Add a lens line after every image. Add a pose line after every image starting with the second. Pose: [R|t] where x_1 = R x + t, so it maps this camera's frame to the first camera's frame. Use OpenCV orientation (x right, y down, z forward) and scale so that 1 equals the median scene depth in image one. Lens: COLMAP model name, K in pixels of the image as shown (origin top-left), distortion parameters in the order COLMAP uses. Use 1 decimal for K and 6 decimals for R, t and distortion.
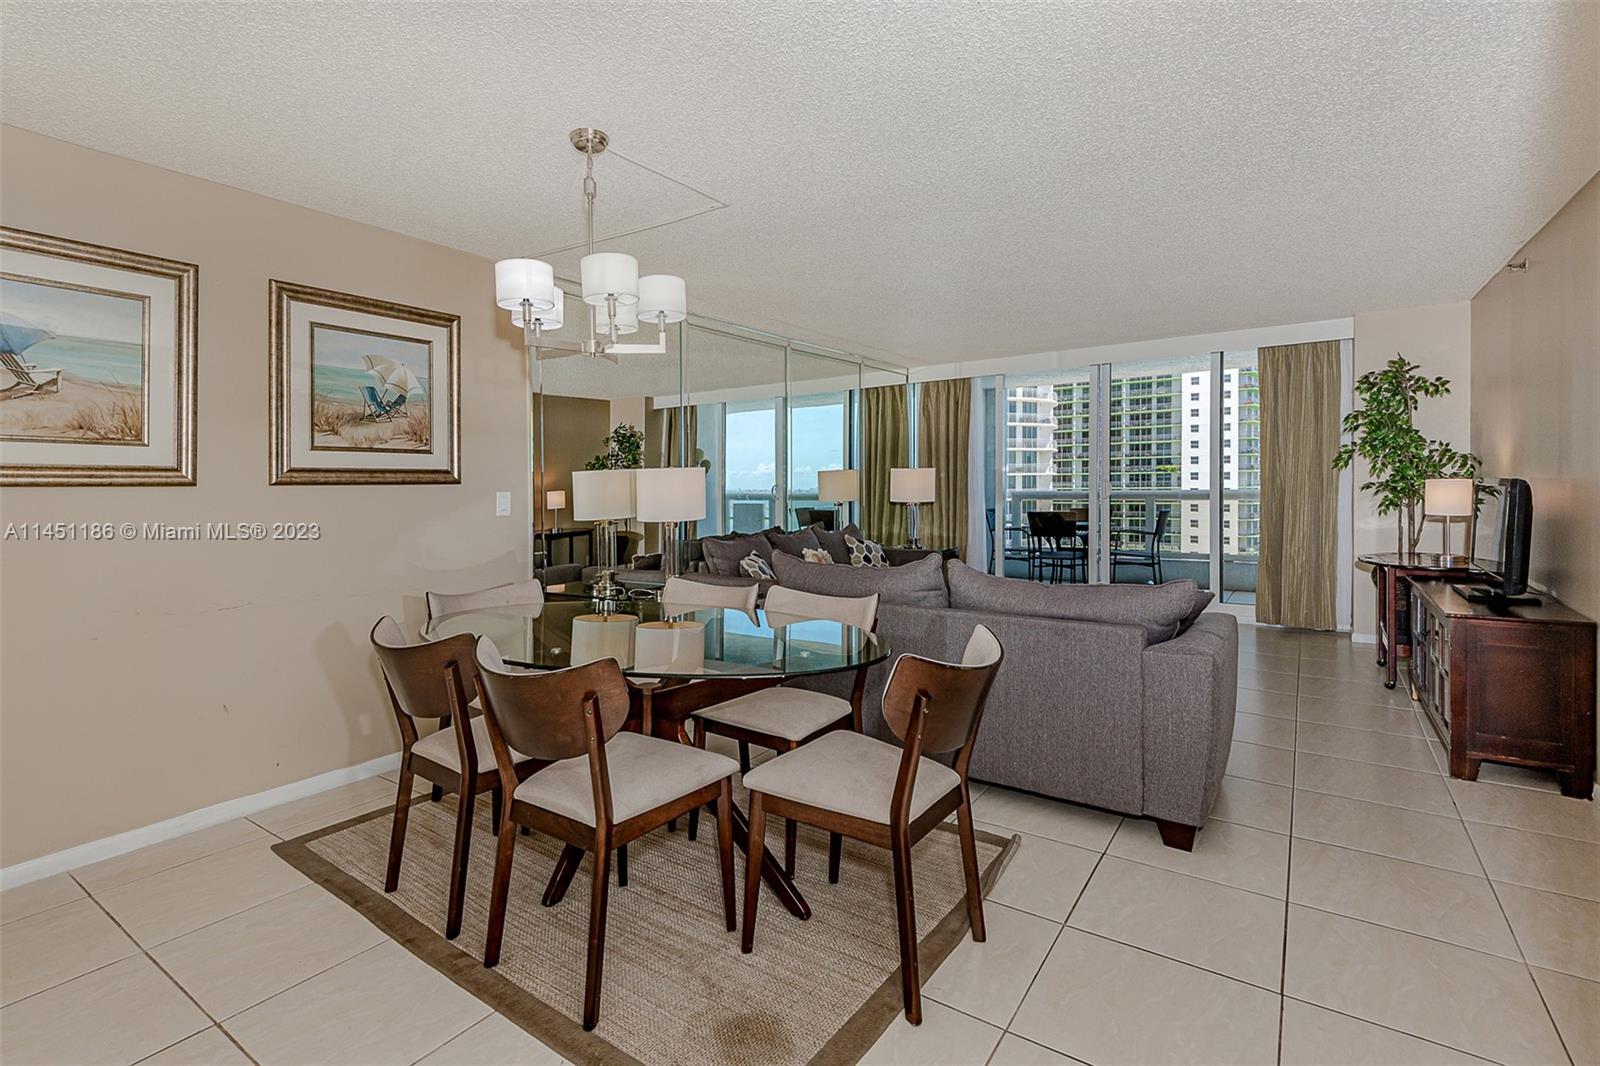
lens RADIAL K [[739.1, 0, 840.4], [0, 739.1, 471.6], [0, 0, 1]] dist [0.026574, -0.007661]
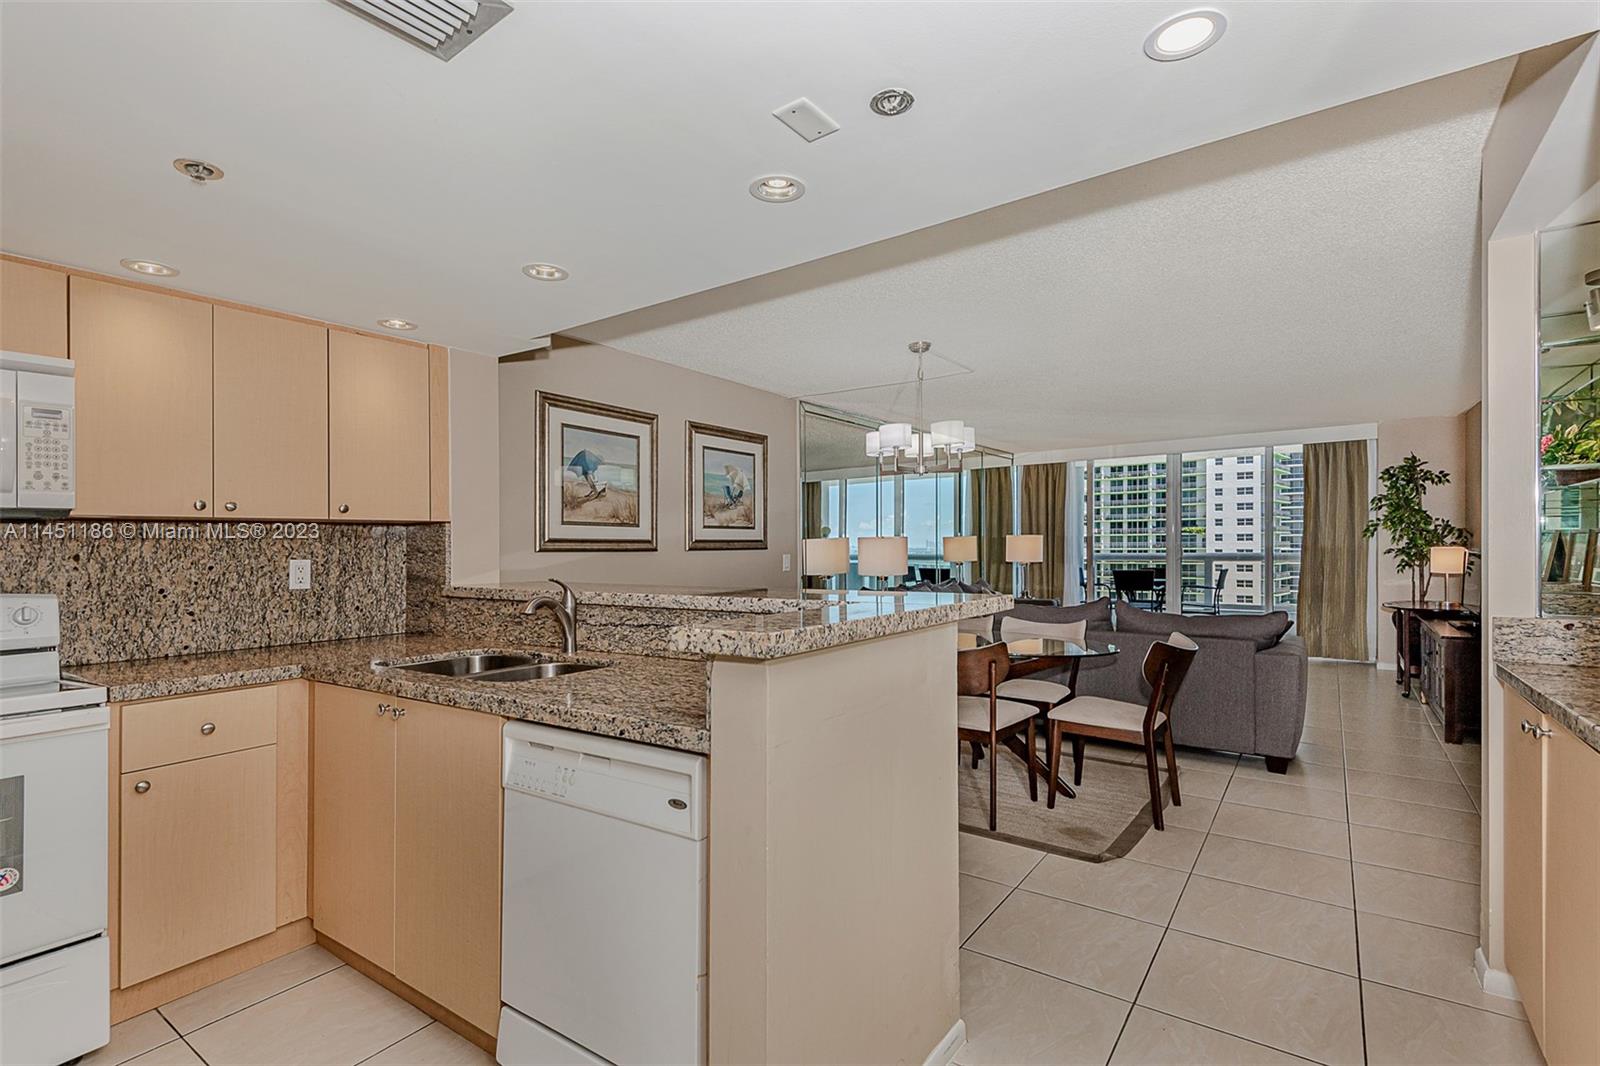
lens RADIAL K [[739.1, 0, 856.0], [0, 739.1, 524.8], [0, 0, 1]] dist [0.026574, -0.007661]
pose [[0.999997, 0.001997, -0.001090, -0.349238], [-0.002006, 0.999959, -0.008849, -0.020633], [0.001072, 0.008852, 0.999960, -0.479500]]
